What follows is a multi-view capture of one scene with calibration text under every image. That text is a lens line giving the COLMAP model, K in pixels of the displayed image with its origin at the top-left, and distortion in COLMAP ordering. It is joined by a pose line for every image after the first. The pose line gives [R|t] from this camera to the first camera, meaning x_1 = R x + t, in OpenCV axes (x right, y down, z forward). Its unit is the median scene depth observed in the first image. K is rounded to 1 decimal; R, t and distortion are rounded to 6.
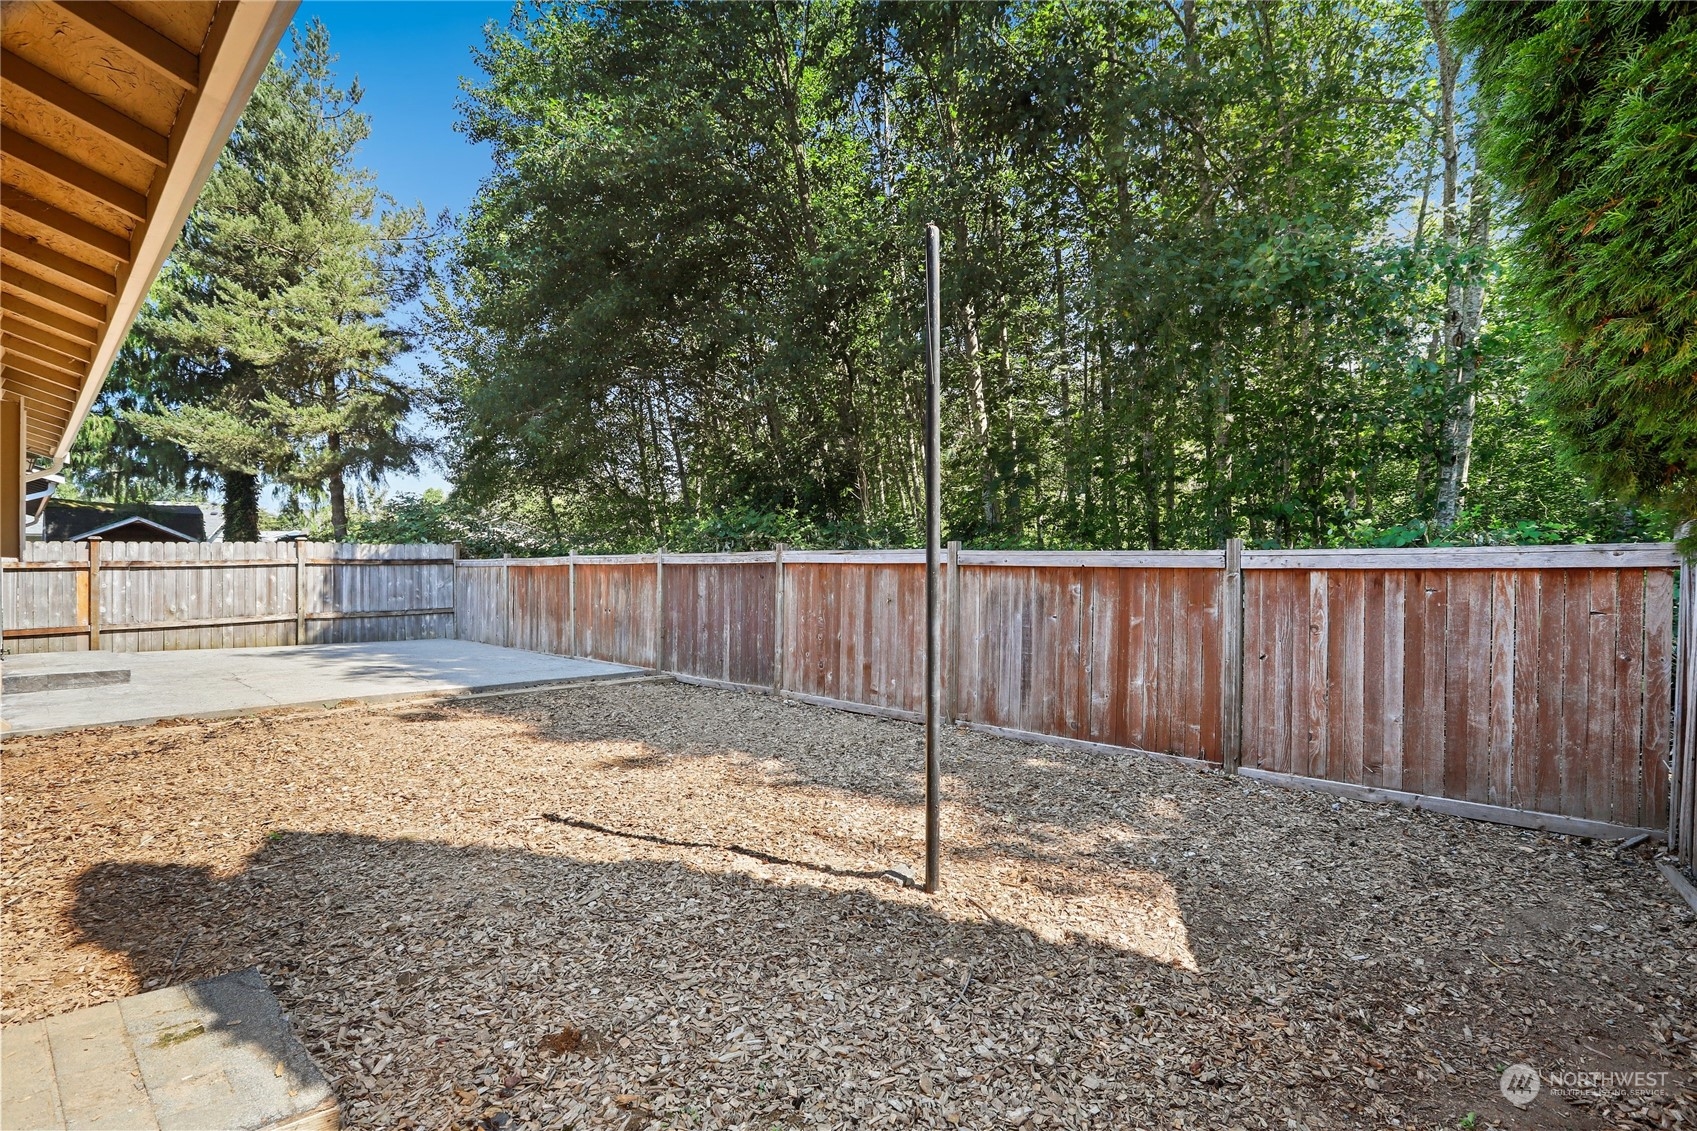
lens RADIAL K [[798.4, 0, 844.8], [0, 798.4, 575.1], [0, 0, 1]] dist [-0.009129, 0.001248]
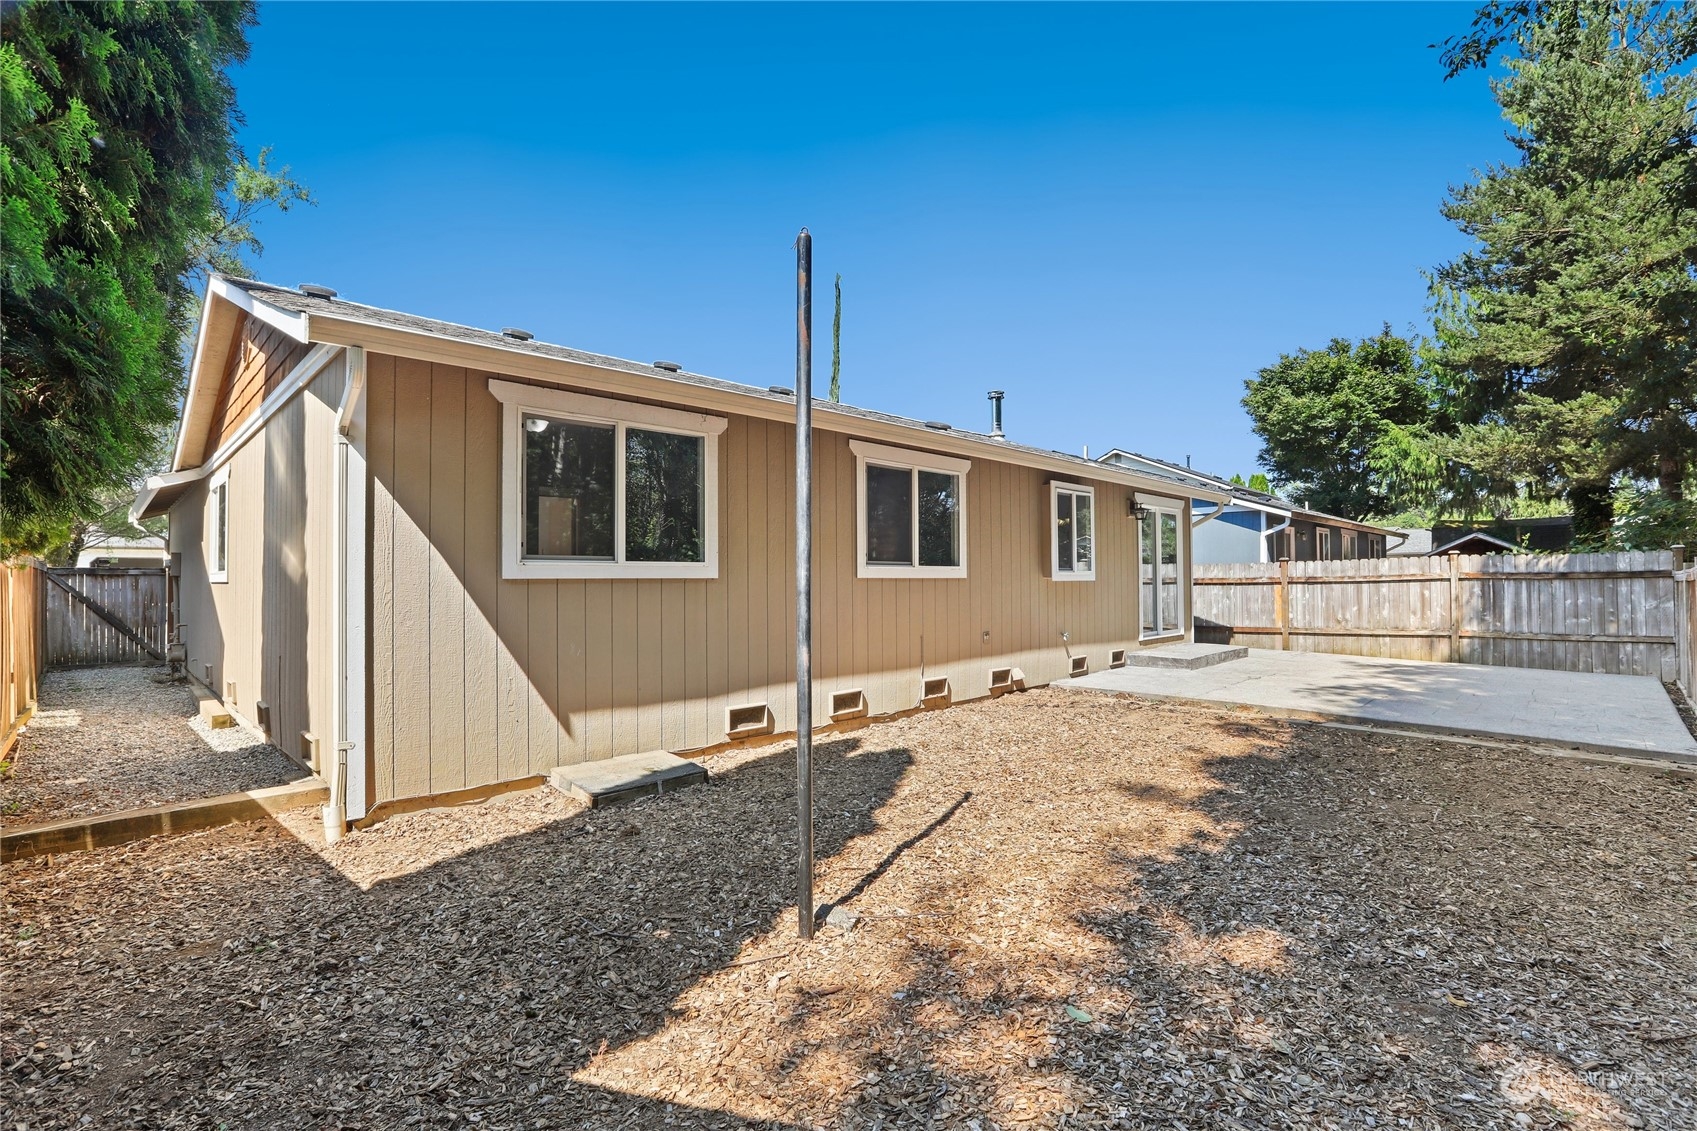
lens RADIAL K [[798.4, 0, 846.2], [0, 798.4, 552.9], [0, 0, 1]] dist [-0.009129, 0.001248]
pose [[-0.082672, -0.029160, -0.996150, 0.328125], [-0.003204, 0.999574, -0.028994, -0.014424], [0.996572, 0.000795, -0.082730, 0.329003]]
